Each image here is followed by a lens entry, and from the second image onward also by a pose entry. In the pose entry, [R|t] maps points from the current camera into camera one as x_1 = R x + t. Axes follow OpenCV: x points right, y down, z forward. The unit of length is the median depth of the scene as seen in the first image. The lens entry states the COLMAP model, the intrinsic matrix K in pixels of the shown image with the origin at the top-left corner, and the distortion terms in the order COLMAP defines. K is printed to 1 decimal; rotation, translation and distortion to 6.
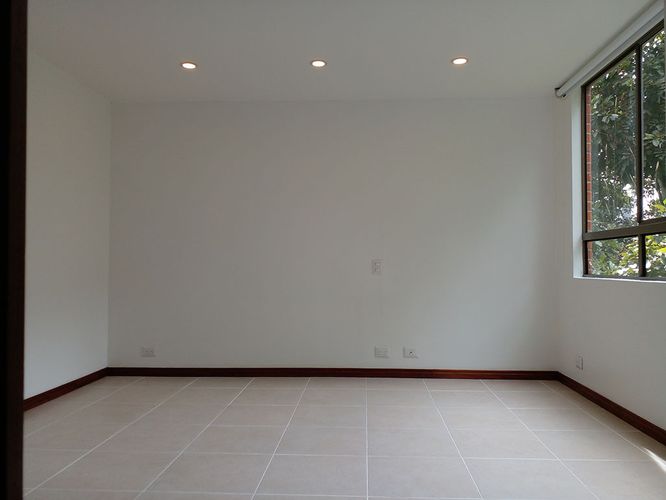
lens RADIAL K [[540.0, 0, 345.6], [0, 540.0, 250.6], [0, 0, 1]] dist [0.038055, -0.005368]
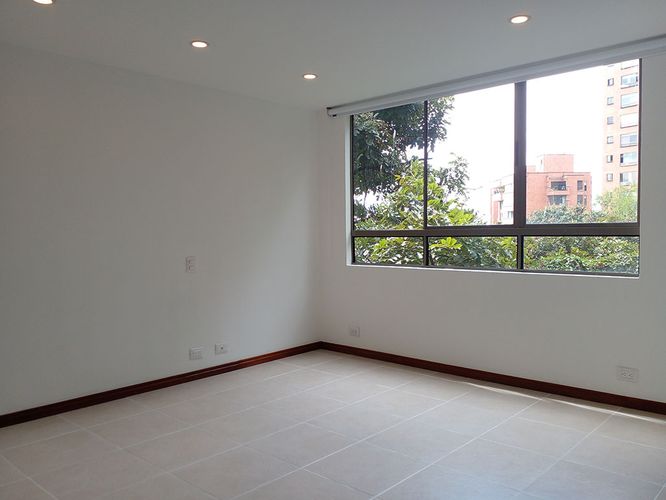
lens RADIAL K [[556.5, 0, 333.0], [0, 556.5, 250.0], [0, 0, 1]] dist [0.123134, -0.005284]
pose [[0.640849, -0.034197, 0.766905, -0.586428], [-0.007769, 0.998667, 0.051023, -0.051864], [-0.767628, -0.038656, 0.639729, 0.202572]]
